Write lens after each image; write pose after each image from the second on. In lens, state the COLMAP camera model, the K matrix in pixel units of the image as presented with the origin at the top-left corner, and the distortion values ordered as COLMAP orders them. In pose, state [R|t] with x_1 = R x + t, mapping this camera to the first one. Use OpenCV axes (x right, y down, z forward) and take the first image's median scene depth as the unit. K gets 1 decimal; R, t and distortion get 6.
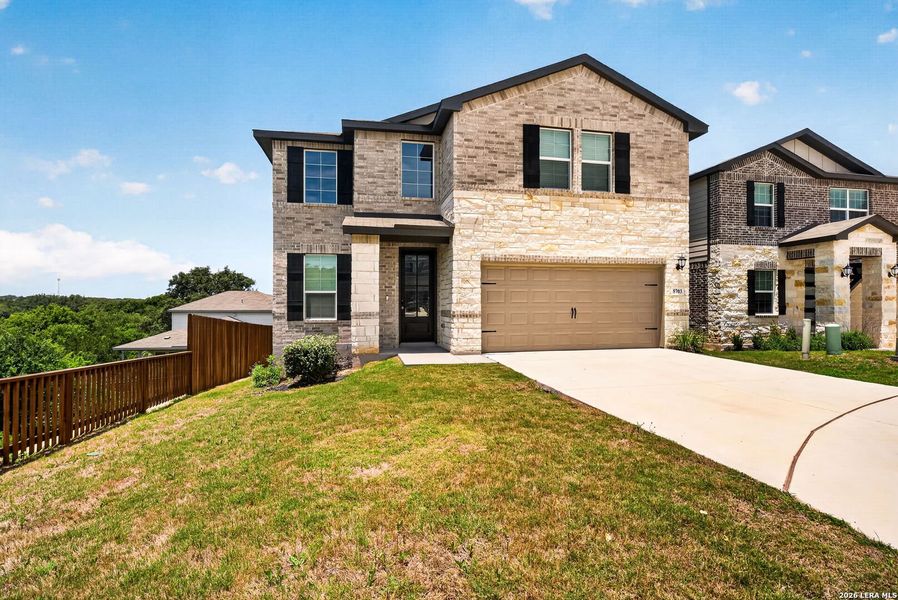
lens RADIAL K [[416.6, 0, 433.6], [0, 416.6, 298.4], [0, 0, 1]] dist [0.002852, 0.000081]
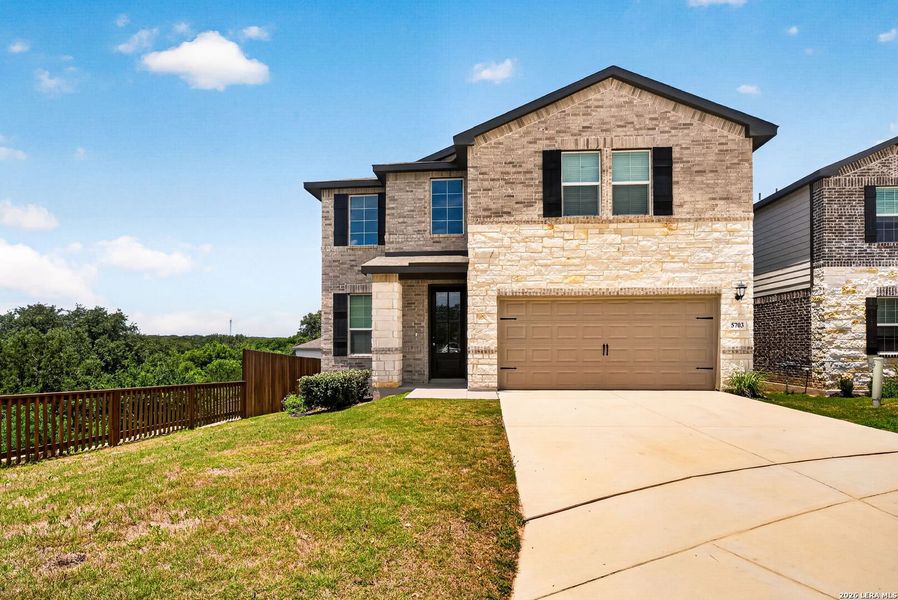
lens RADIAL K [[437.7, 0, 449.9], [0, 437.7, 339.1], [0, 0, 1]] dist [-0.008192, 0.001355]
pose [[0.964683, -0.001459, -0.263409, 0.254798], [0.002818, 0.999985, 0.004782, 0.005976], [0.263398, -0.005356, 0.964672, -0.015886]]
